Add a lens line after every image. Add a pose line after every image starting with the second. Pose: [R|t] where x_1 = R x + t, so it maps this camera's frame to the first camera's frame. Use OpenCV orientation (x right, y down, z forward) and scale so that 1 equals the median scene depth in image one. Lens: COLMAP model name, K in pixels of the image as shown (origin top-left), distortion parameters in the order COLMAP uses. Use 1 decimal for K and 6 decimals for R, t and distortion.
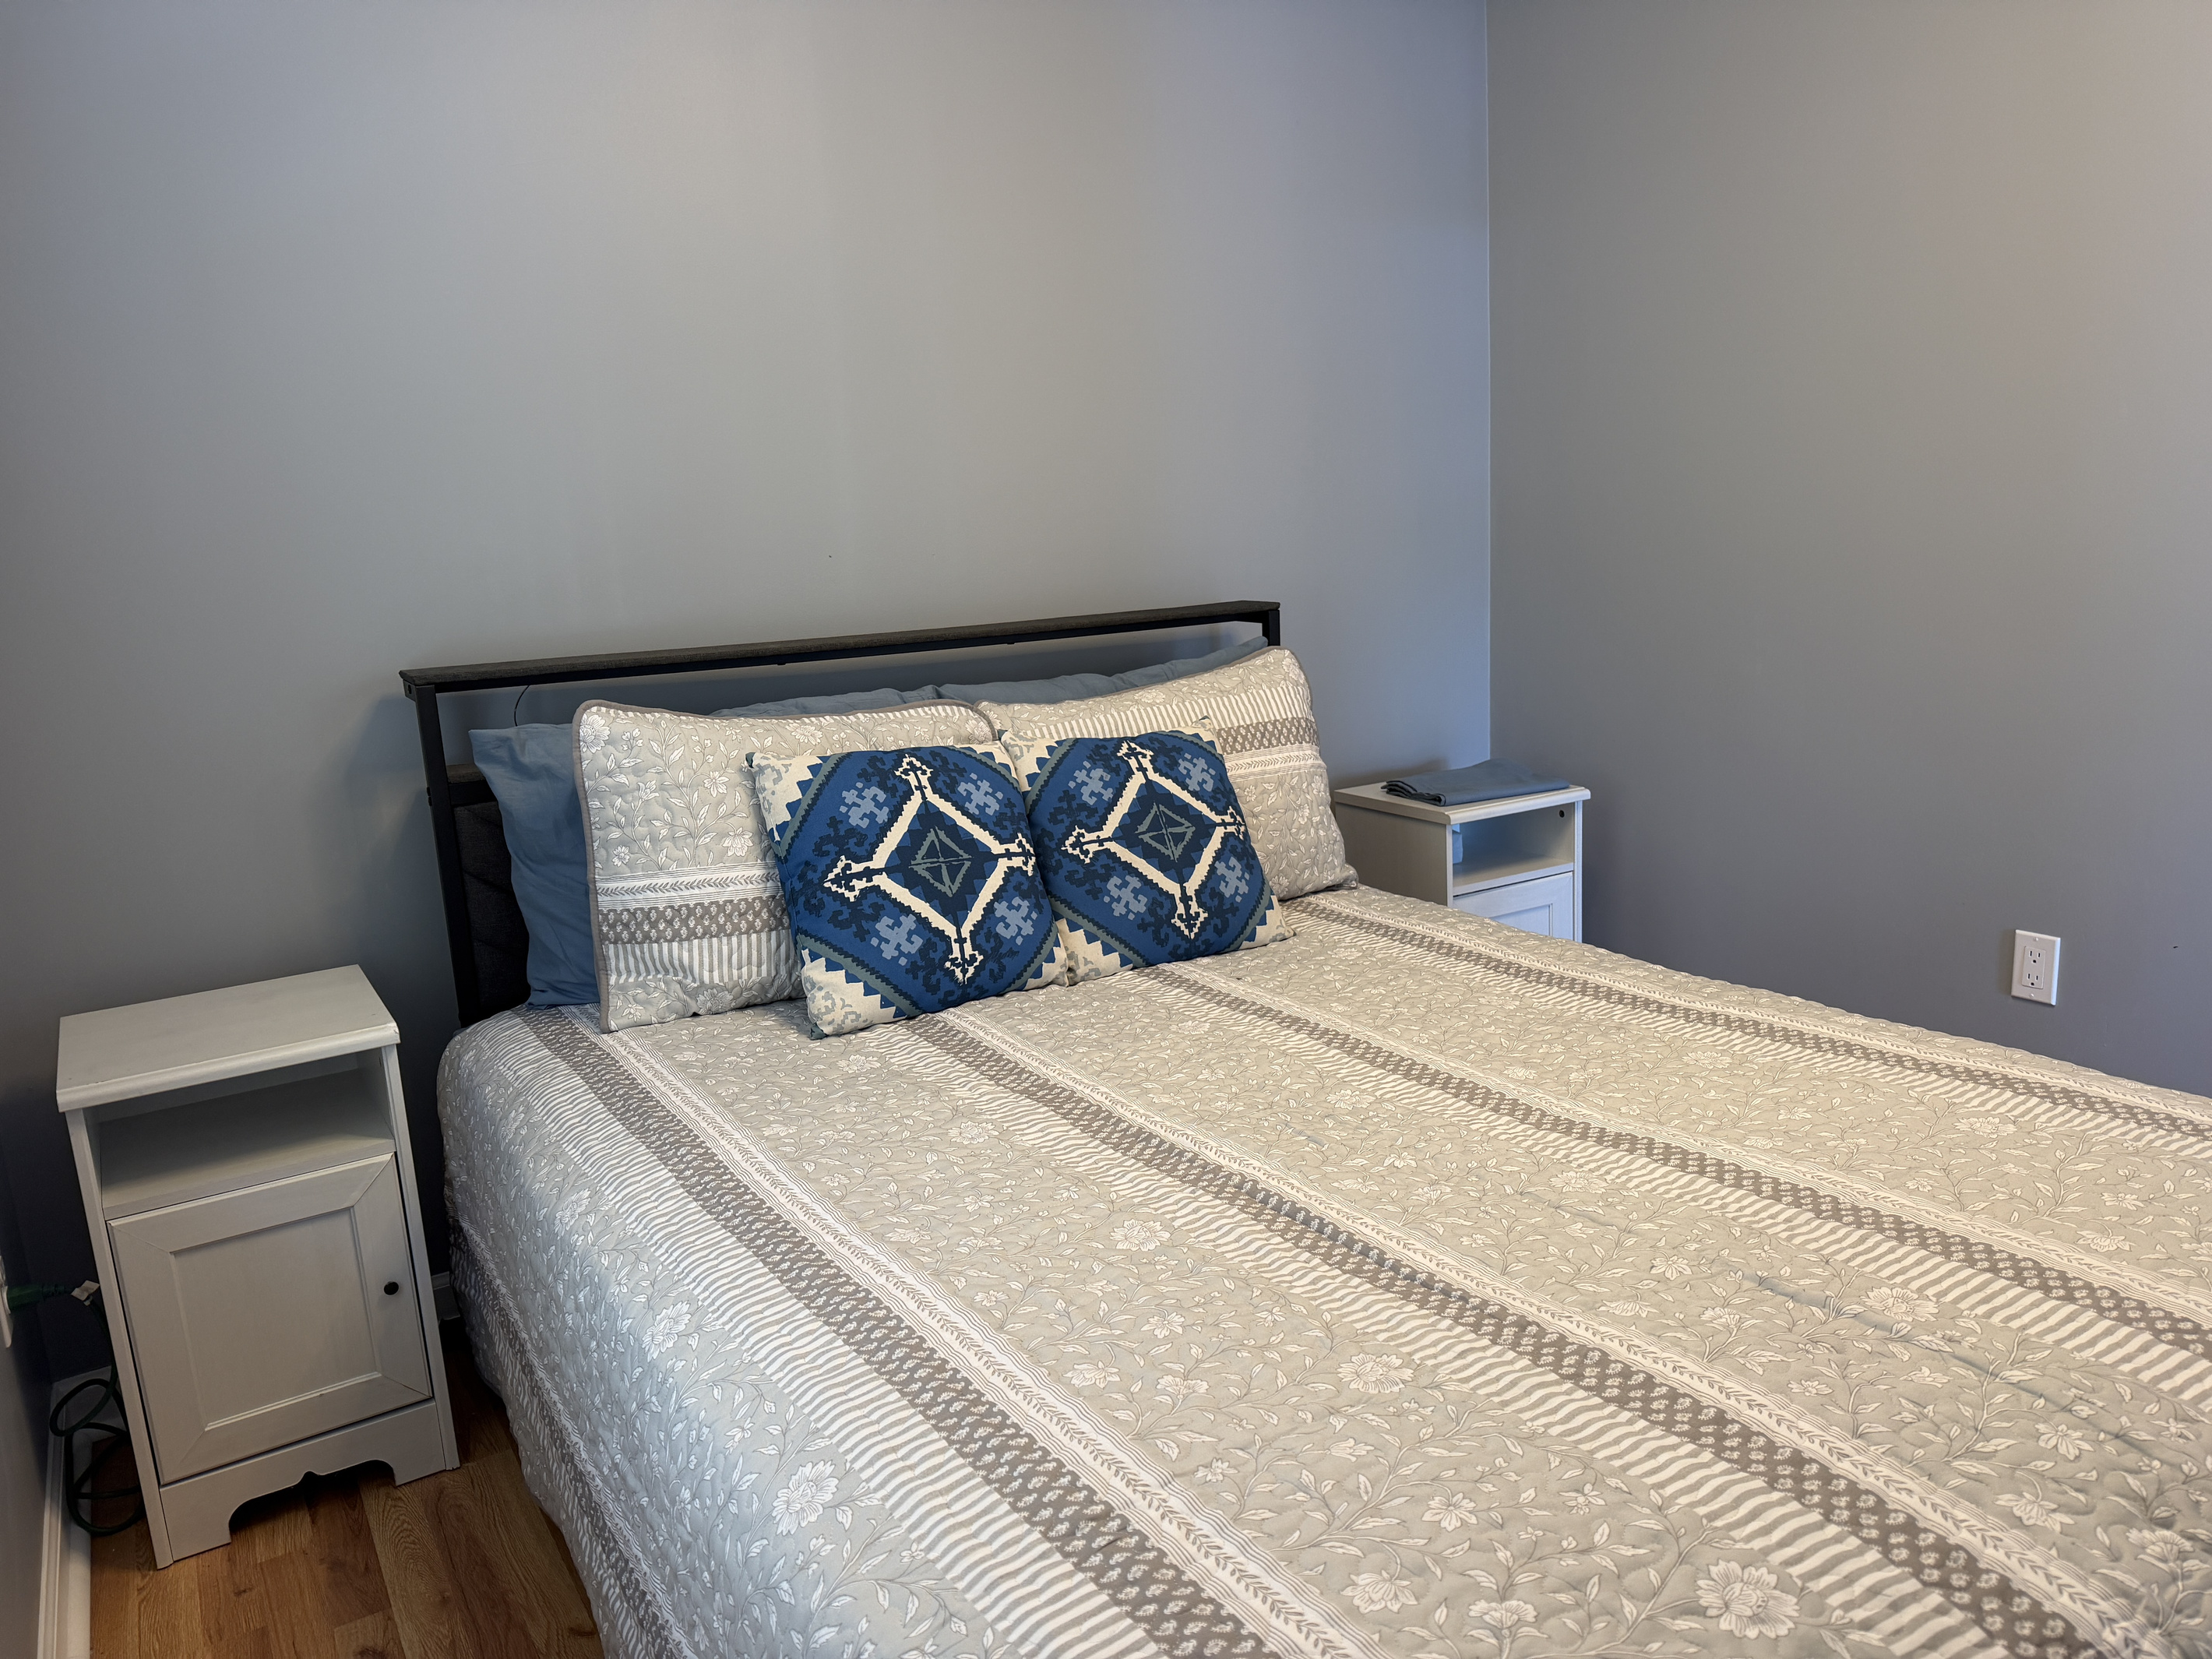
lens RADIAL K [[1534.1, 0, 1102.7], [0, 1534.1, 834.7], [0, 0, 1]] dist [0.090739, -0.127720]
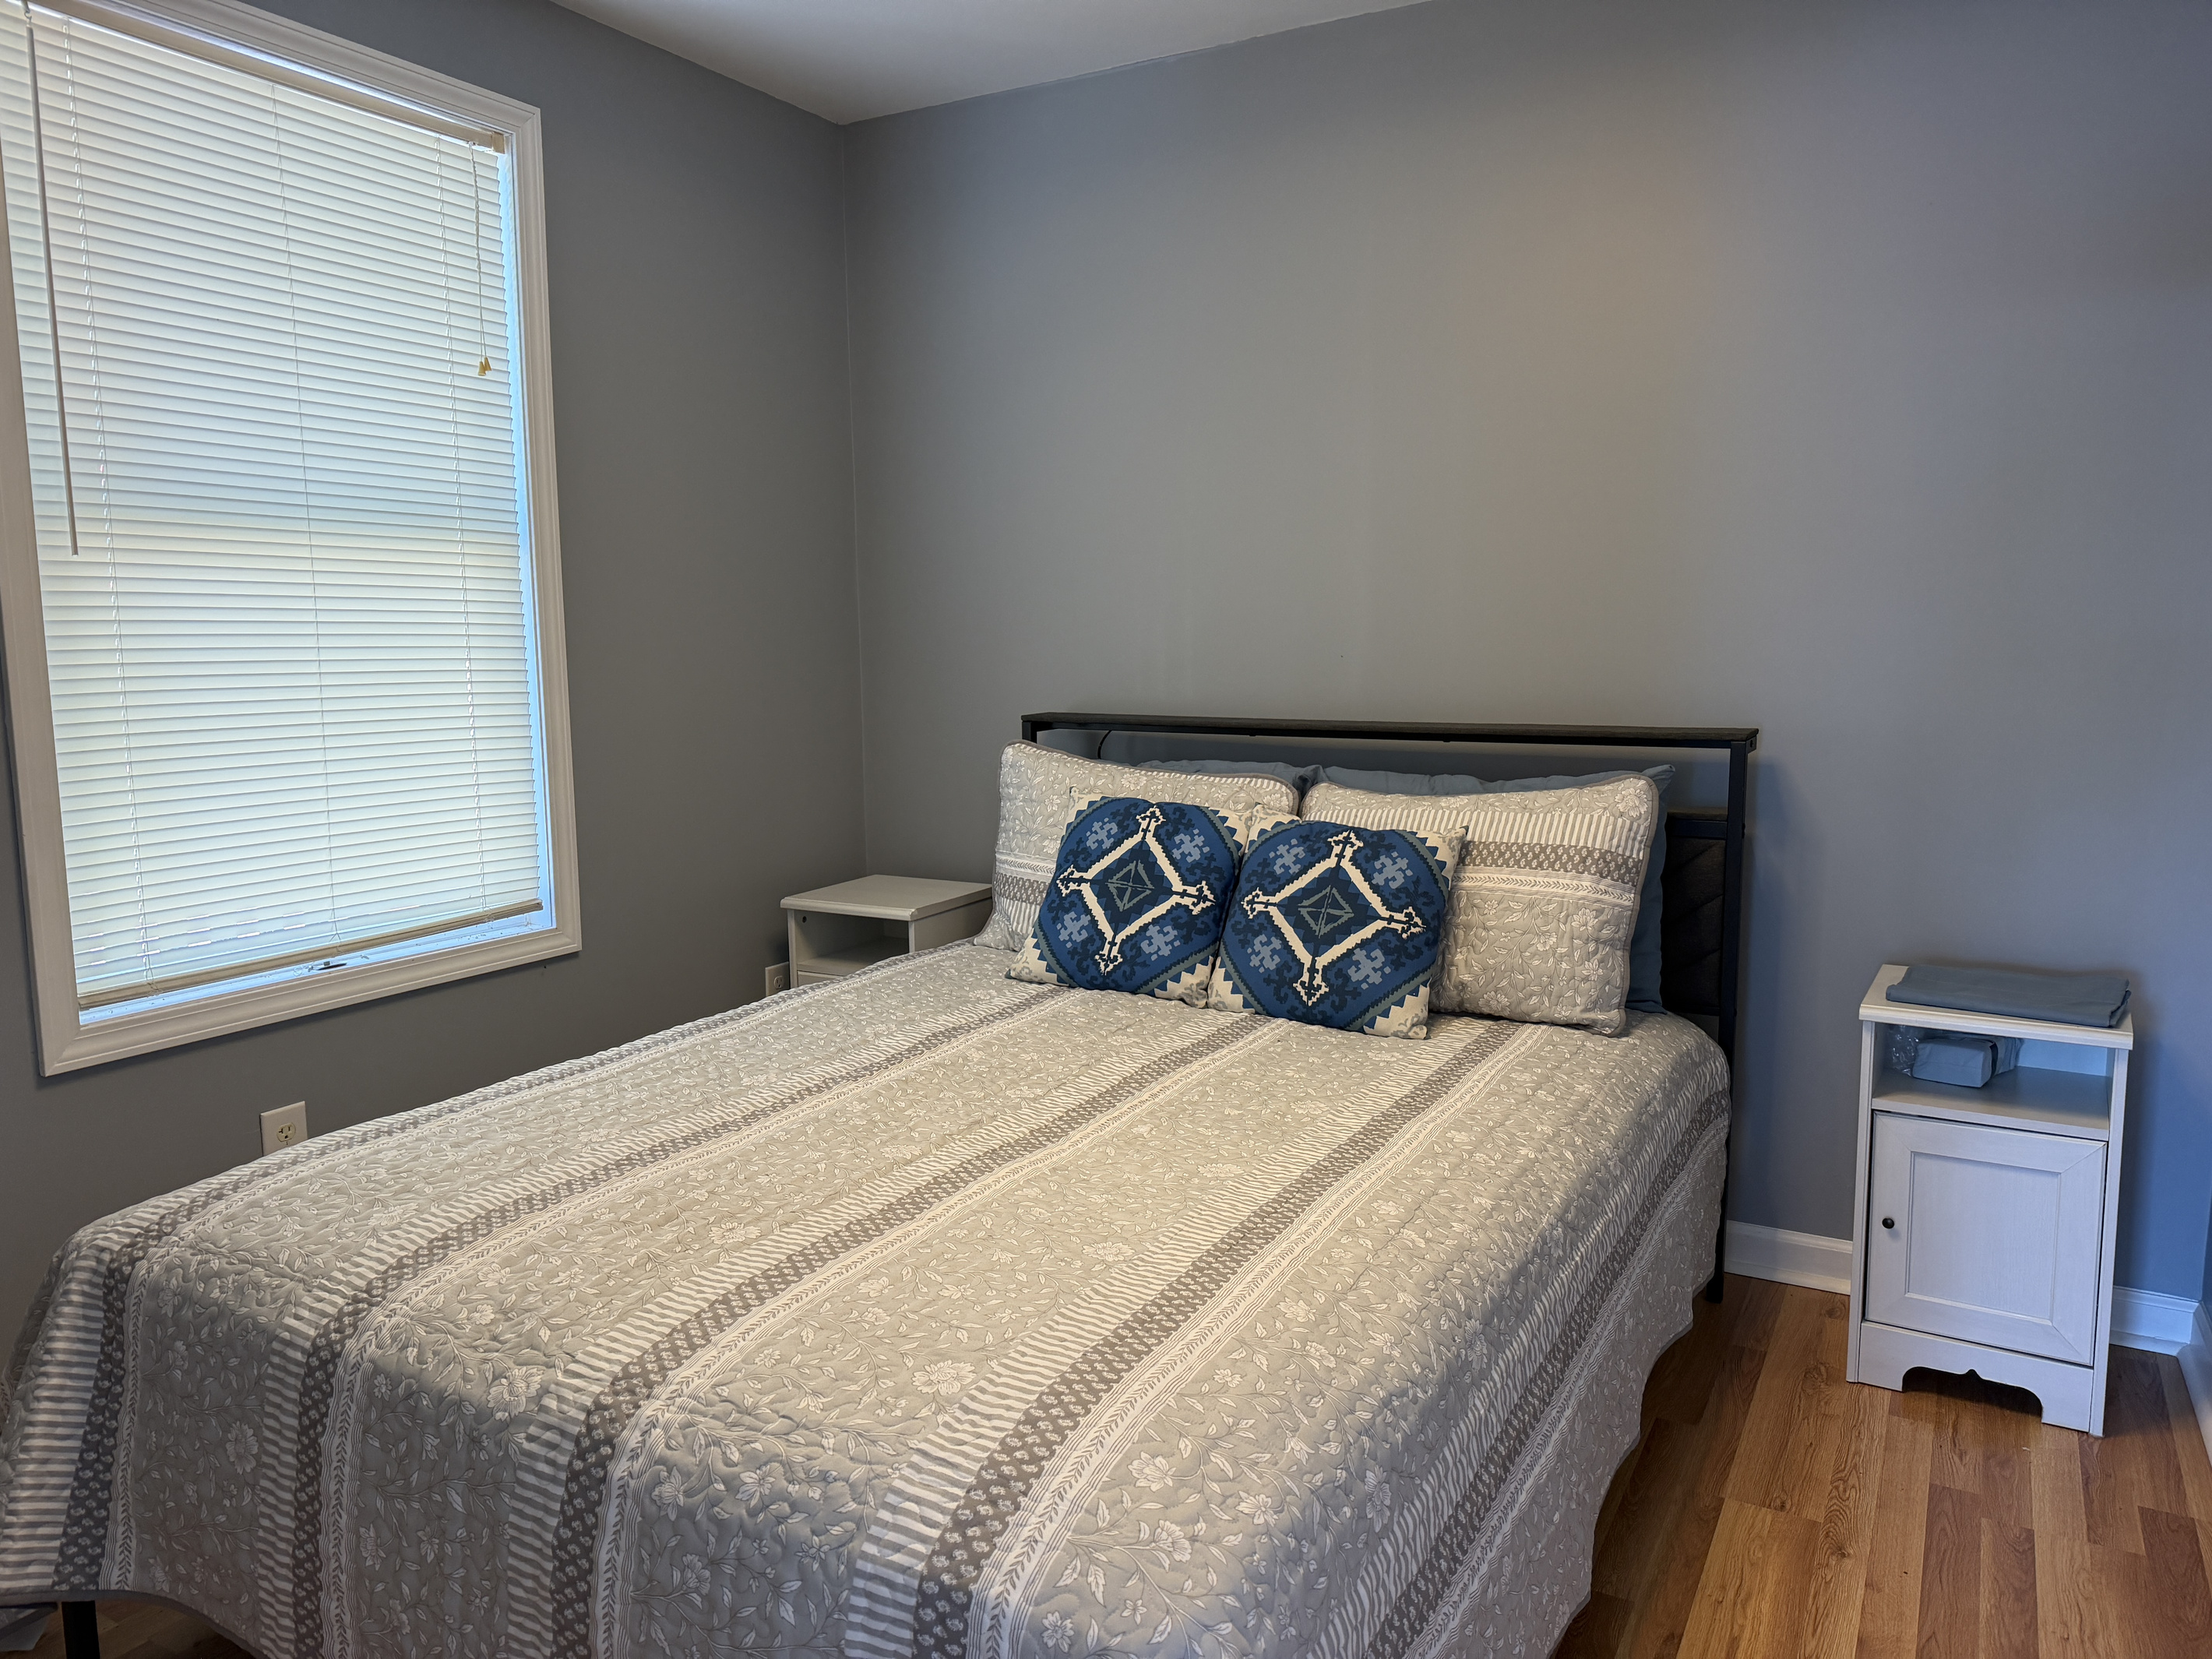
lens RADIAL K [[1534.1, 0, 1102.7], [0, 1534.1, 834.7], [0, 0, 1]] dist [0.090739, -0.127720]
pose [[0.463092, 0.159947, -0.871758, 0.988988], [-0.194600, 0.977930, 0.076052, -0.116465], [0.864683, 0.134425, 0.483998, 0.306482]]
